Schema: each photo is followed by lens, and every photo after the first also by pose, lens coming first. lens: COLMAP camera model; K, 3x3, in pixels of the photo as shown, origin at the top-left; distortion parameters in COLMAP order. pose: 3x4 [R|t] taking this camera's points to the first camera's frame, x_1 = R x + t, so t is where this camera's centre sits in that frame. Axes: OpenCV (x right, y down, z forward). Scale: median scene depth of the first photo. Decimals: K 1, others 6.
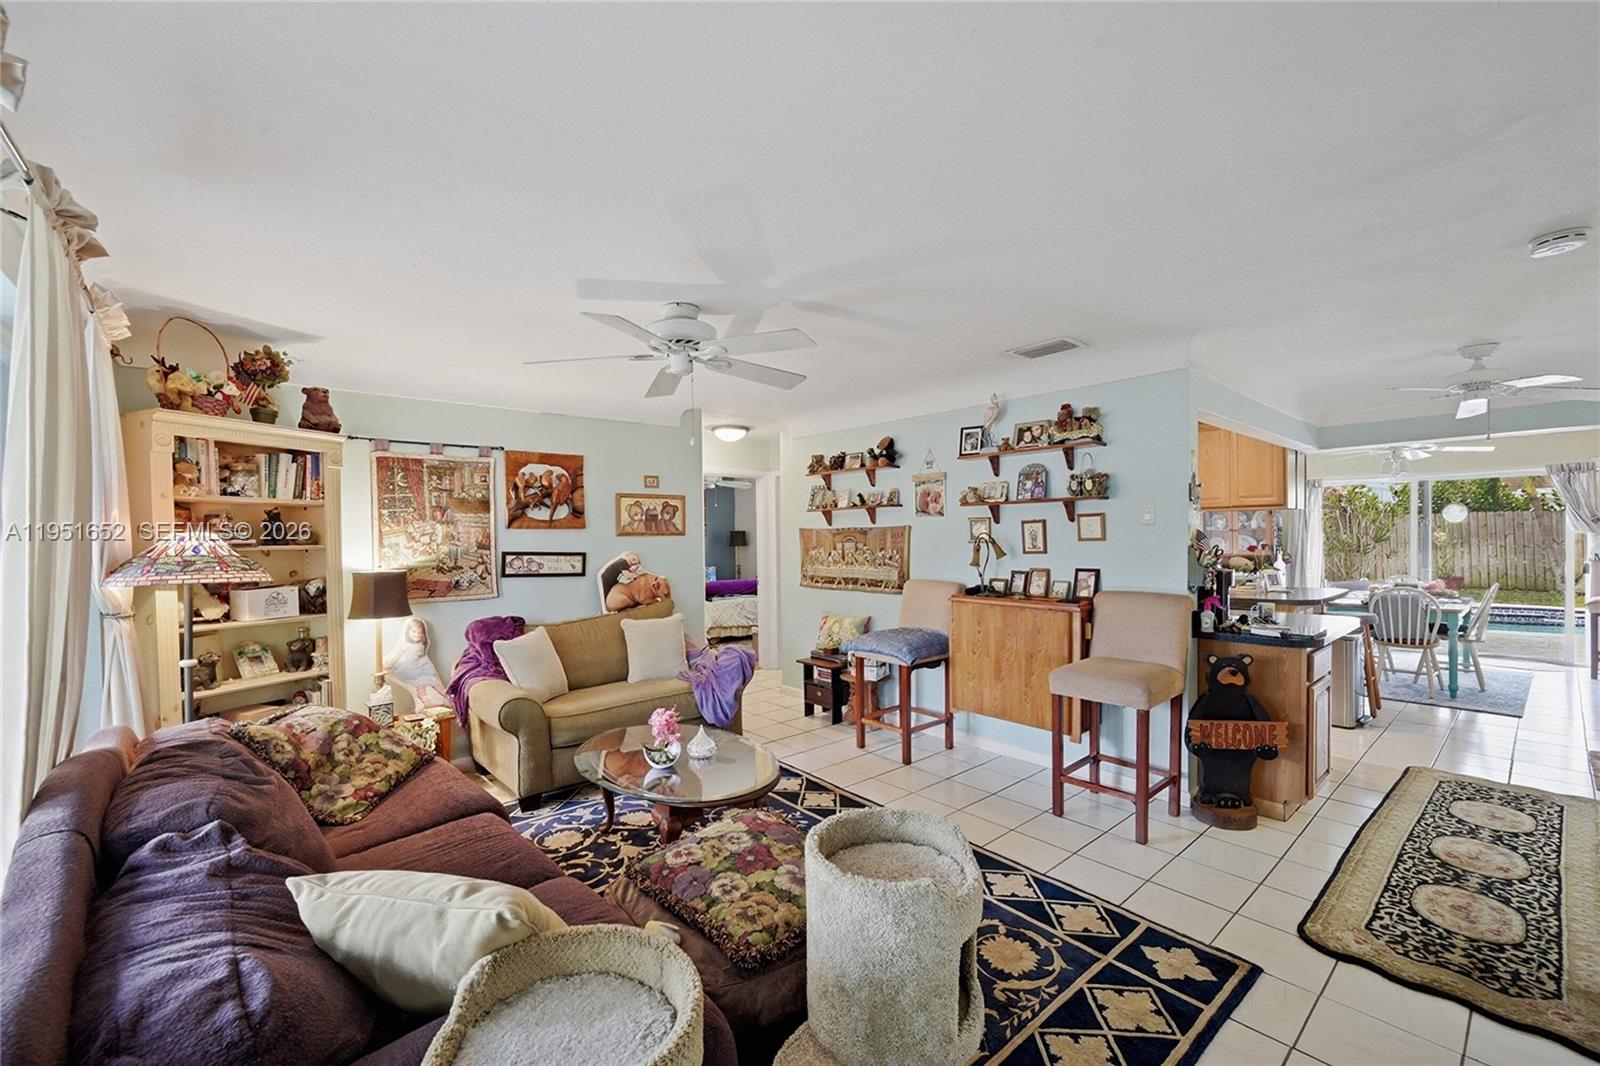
lens RADIAL K [[643.0, 0, 809.5], [0, 643.0, 549.3], [0, 0, 1]] dist [-0.000693, -0.000054]
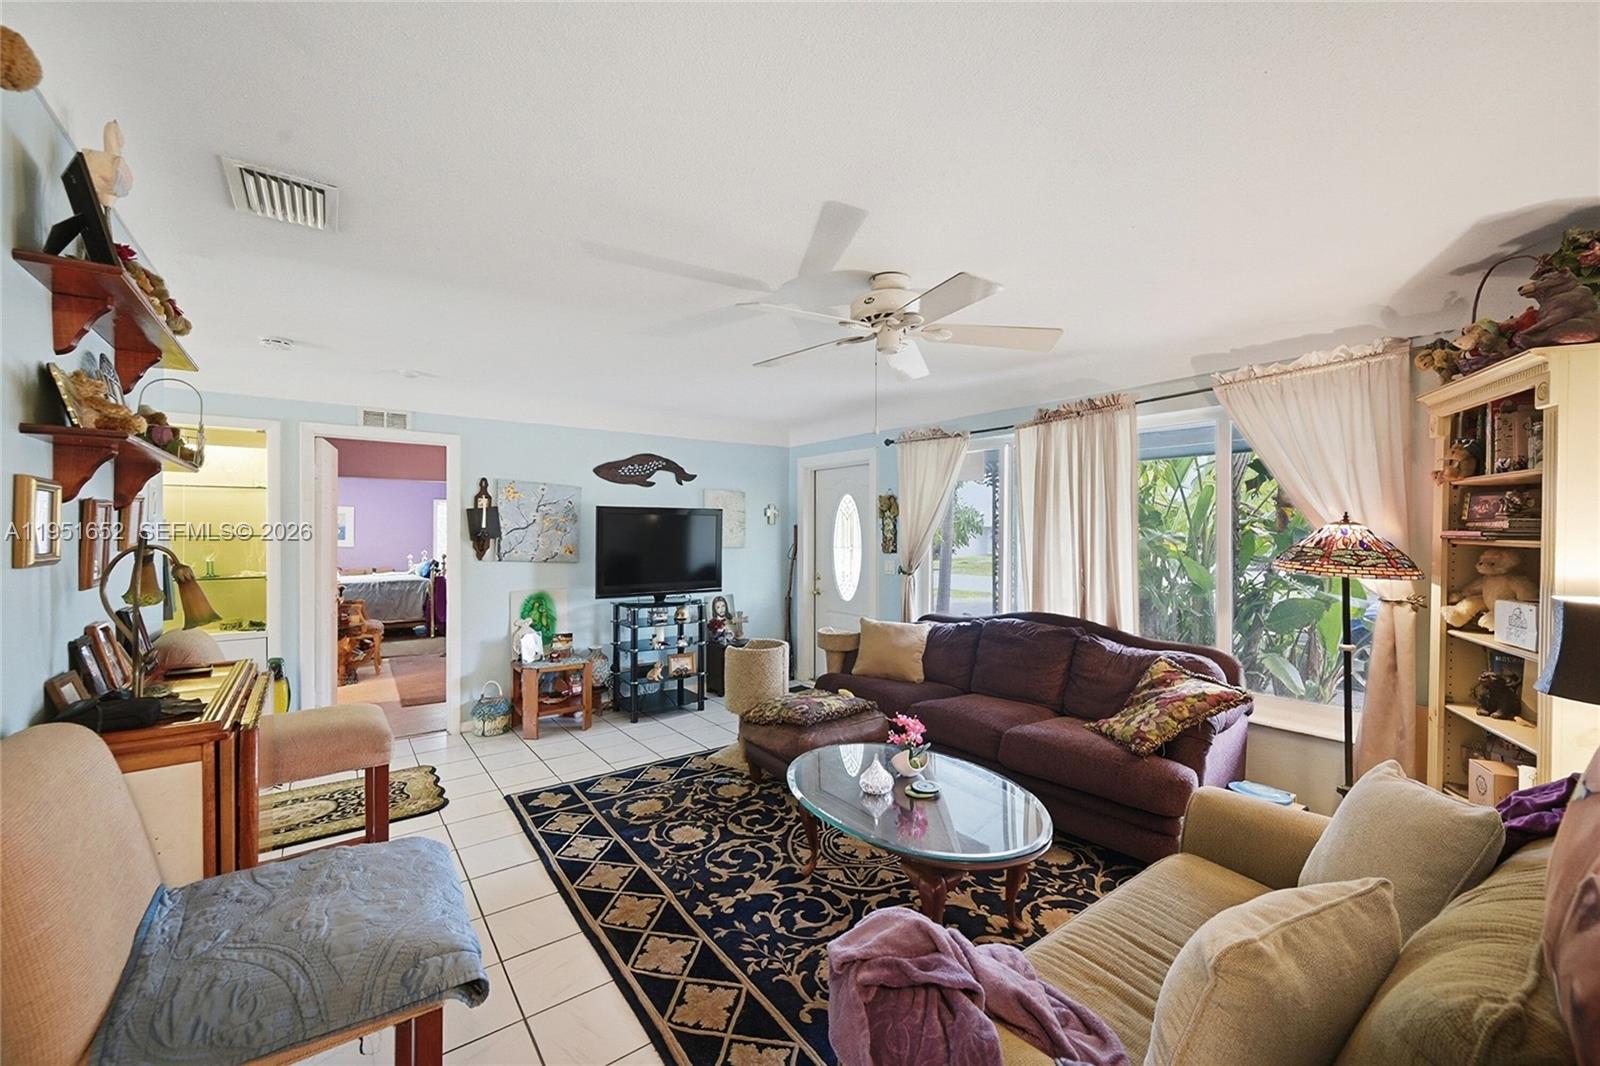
lens RADIAL K [[638.2, 0, 821.1], [0, 638.2, 527.1], [0, 0, 1]] dist [-0.000630, -0.000014]
pose [[-0.998772, 0.010797, 0.048354, -0.105552], [0.011711, 0.999757, 0.018661, -0.033481], [-0.048141, 0.019205, -0.998656, 1.392641]]
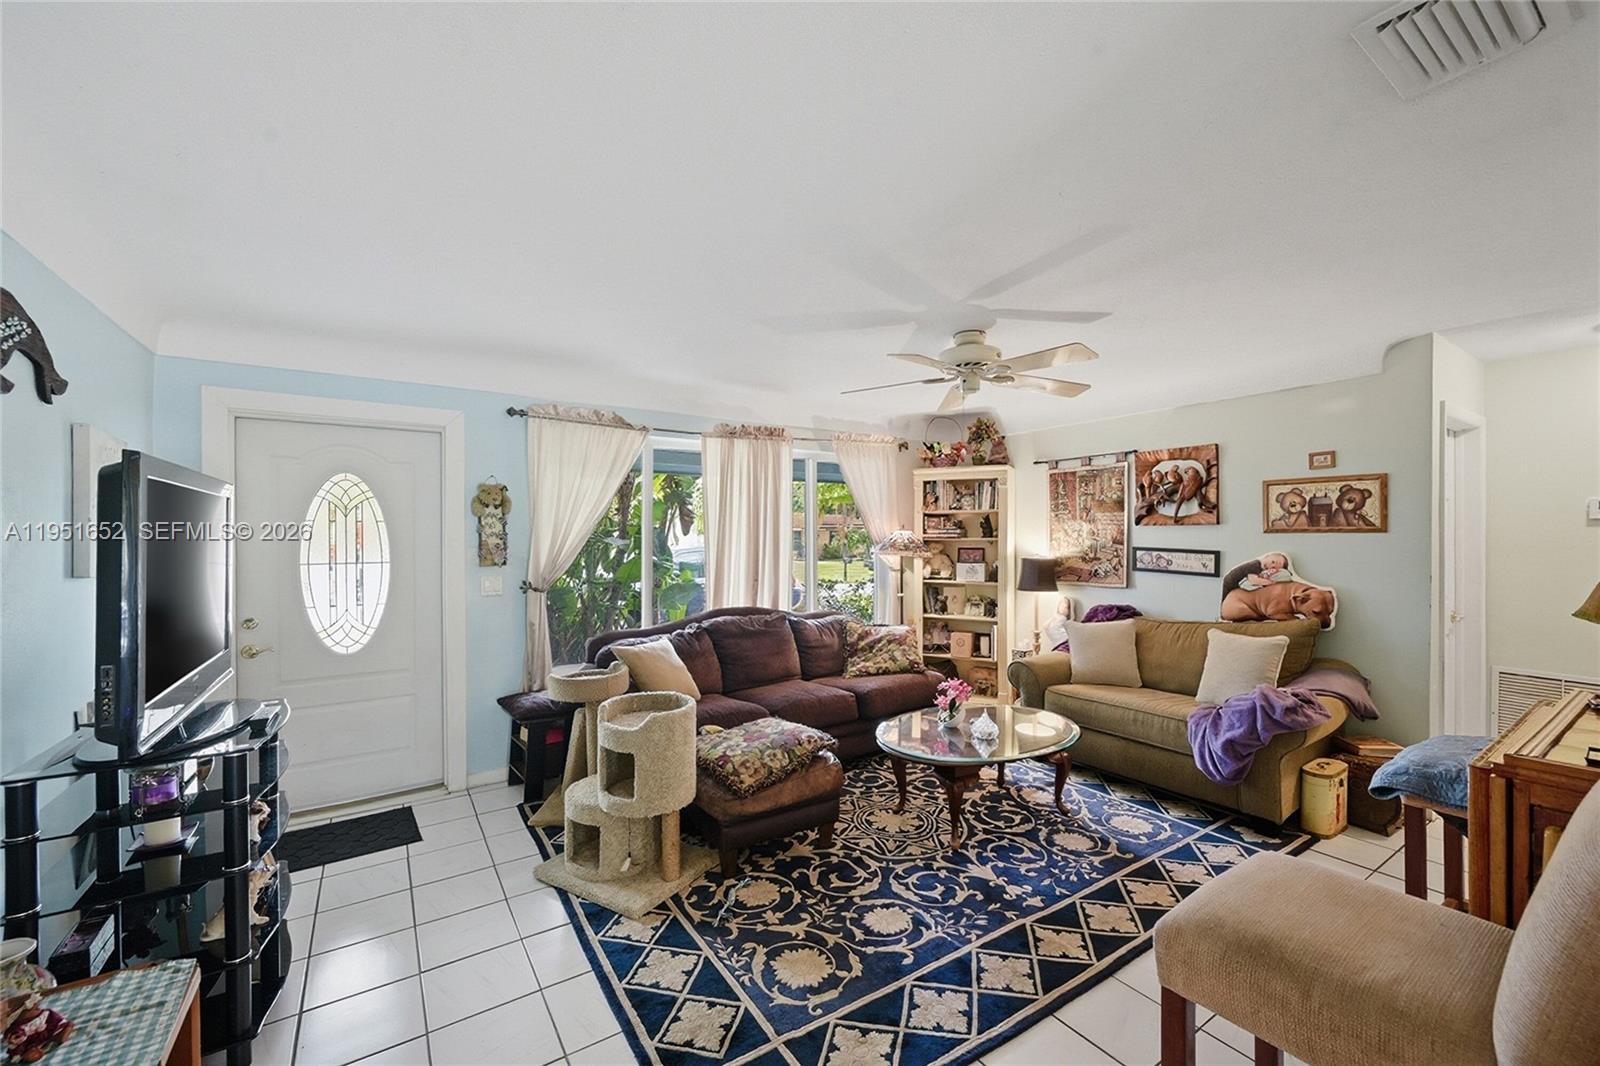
lens RADIAL K [[636.9, 0, 800.0], [0, 636.9, 533.0], [0, 0, 1]] dist [-0.000689, -0.000126]
pose [[-0.121442, 0.005020, -0.992586, 0.705735], [-0.020378, 0.999764, 0.007550, -0.017372], [0.992389, 0.021143, -0.121311, 0.616212]]
